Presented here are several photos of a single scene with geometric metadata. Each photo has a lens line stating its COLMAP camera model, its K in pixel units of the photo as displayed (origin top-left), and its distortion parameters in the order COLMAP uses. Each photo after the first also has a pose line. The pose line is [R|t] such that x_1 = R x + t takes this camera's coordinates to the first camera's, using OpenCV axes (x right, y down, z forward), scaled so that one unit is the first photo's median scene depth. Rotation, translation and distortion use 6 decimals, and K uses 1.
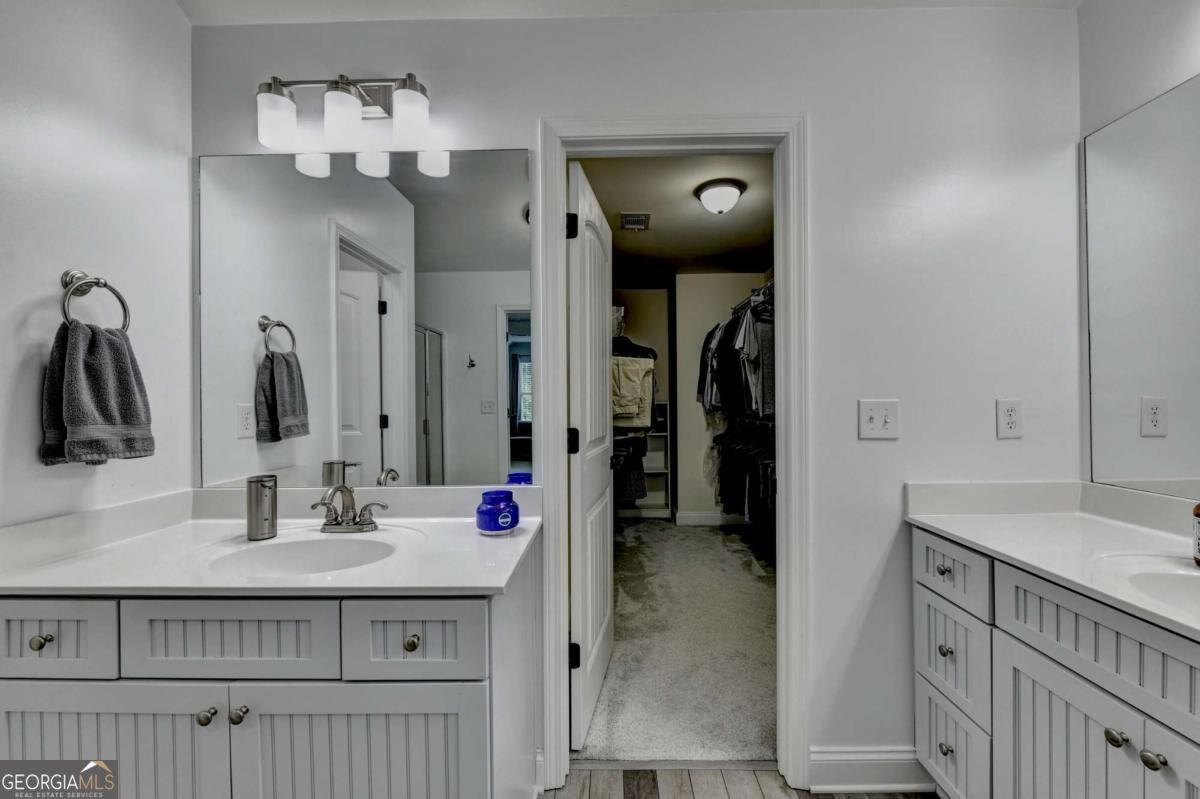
lens RADIAL K [[484.8, 0, 600.0], [0, 484.8, 399.5], [0, 0, 1]] dist [-0.003593, -0.000180]
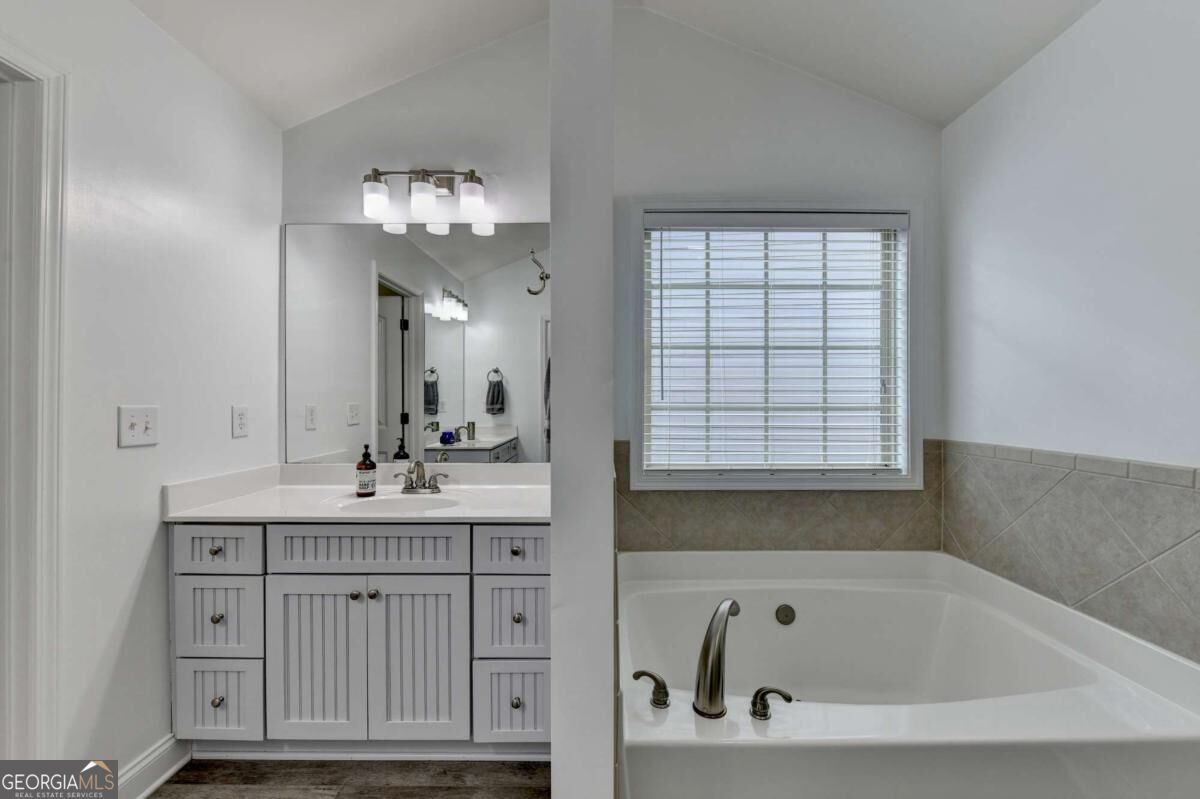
lens RADIAL K [[484.8, 0, 600.0], [0, 484.8, 399.5], [0, 0, 1]] dist [-0.003593, -0.000180]
pose [[0.033000, 0.012918, 0.999372, -0.677716], [0.007969, 0.999881, -0.013188, 0.013255], [-0.999424, 0.008399, 0.032893, 0.033756]]
